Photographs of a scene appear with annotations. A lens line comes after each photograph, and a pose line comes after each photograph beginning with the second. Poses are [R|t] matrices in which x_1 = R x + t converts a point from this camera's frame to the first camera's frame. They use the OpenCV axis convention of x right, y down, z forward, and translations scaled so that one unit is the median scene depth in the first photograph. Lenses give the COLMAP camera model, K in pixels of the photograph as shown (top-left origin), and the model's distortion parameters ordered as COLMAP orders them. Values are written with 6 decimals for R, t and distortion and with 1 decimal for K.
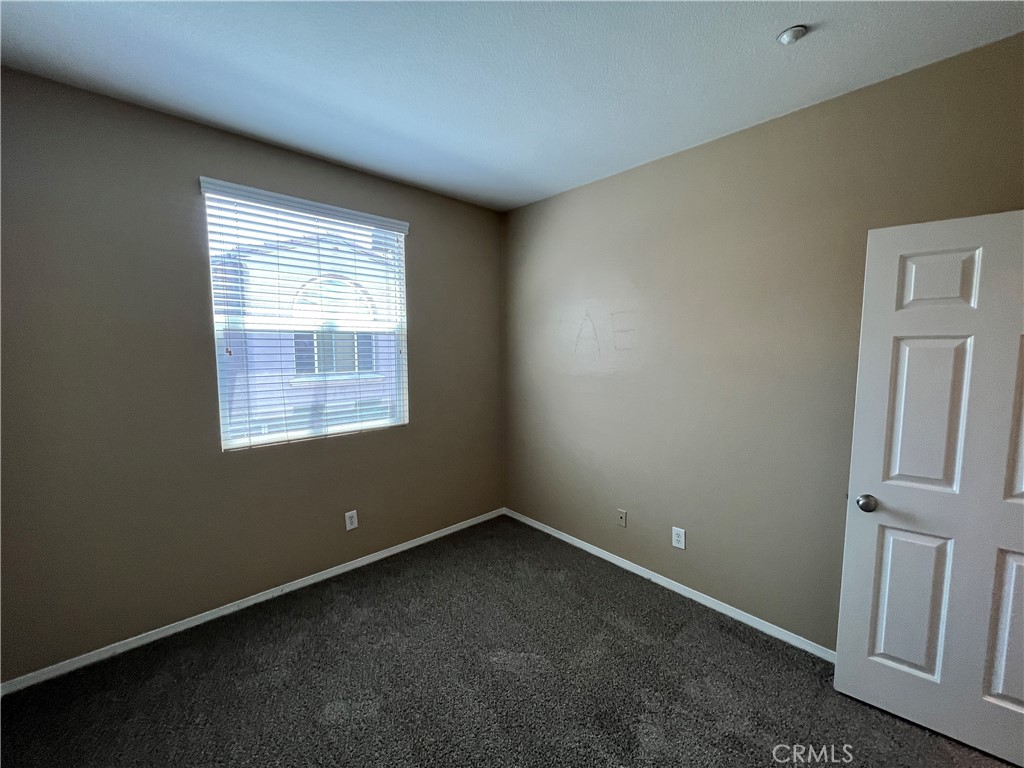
lens RADIAL K [[413.6, 0, 507.5], [0, 413.6, 383.2], [0, 0, 1]] dist [-0.002840, -0.000336]
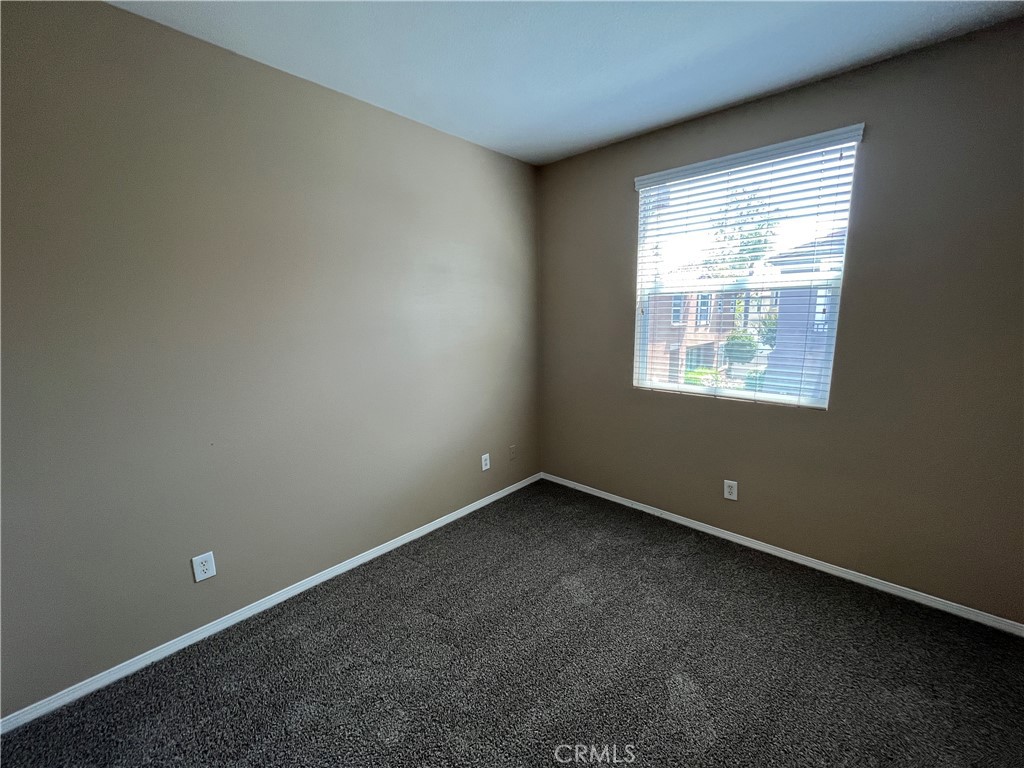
lens RADIAL K [[413.6, 0, 507.5], [0, 413.6, 383.2], [0, 0, 1]] dist [-0.002840, -0.000336]
pose [[0.071799, 0.162311, -0.984124, 0.524473], [-0.078895, 0.984503, 0.156618, -0.021736], [0.994294, 0.066398, 0.083491, 0.424314]]
